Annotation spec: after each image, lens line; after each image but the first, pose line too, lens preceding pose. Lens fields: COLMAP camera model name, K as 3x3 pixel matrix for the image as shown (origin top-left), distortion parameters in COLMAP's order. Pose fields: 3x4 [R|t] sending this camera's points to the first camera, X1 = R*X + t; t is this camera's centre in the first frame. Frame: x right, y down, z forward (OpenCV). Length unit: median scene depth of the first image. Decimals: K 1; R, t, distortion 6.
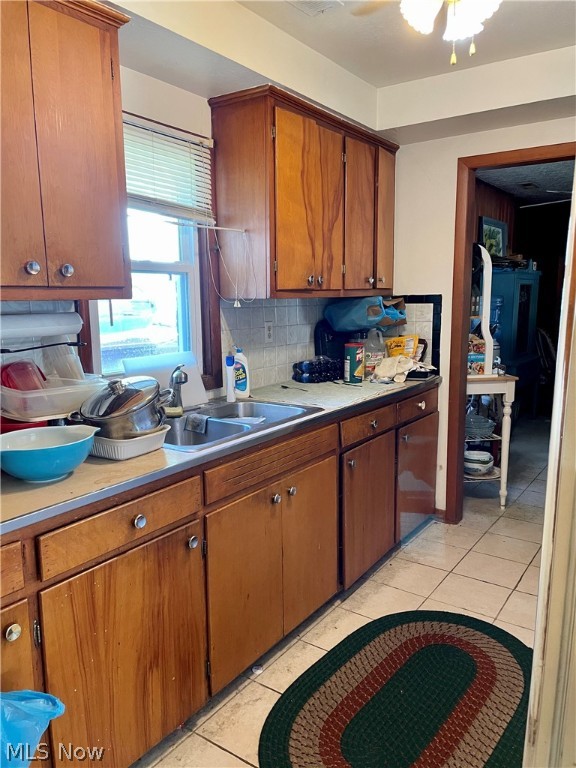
lens RADIAL K [[596.0, 0, 288.0], [0, 596.0, 384.0], [0, 0, 1]] dist [0.097510, -0.155162]
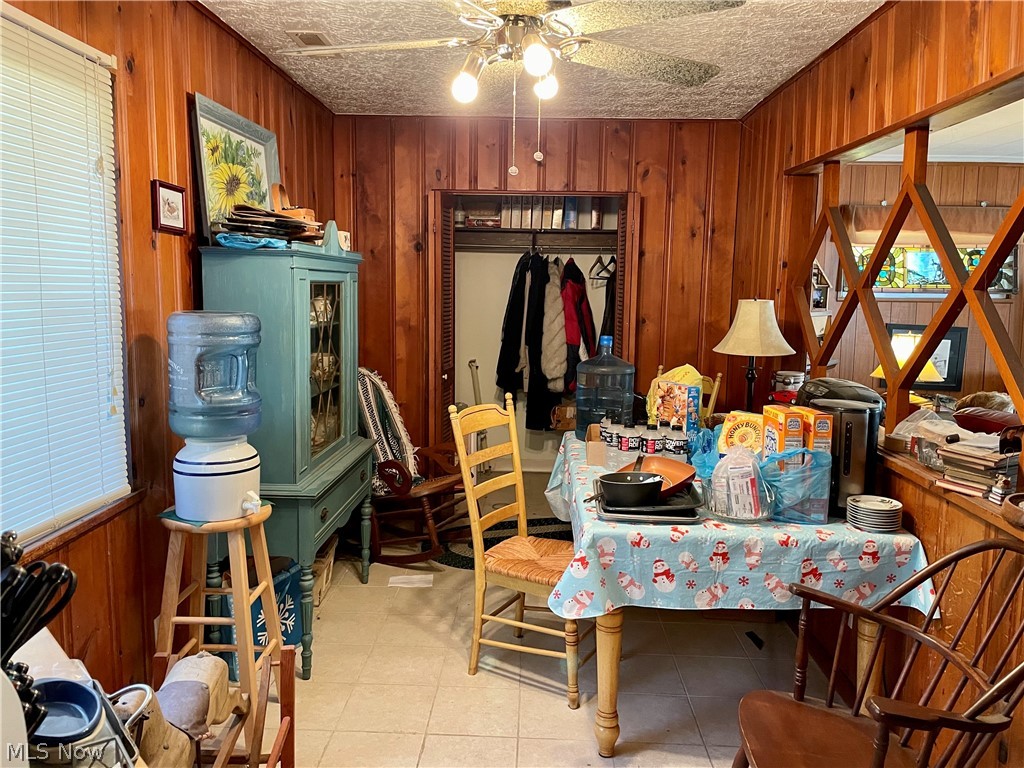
lens RADIAL K [[794.6, 0, 512.0], [0, 794.6, 384.0], [0, 0, 1]] dist [0.097510, -0.155162]
pose [[0.851926, -0.045710, 0.521664, 0.221009], [0.057008, 0.998358, -0.005620, -0.087315], [-0.520550, 0.034527, 0.853133, 0.483113]]
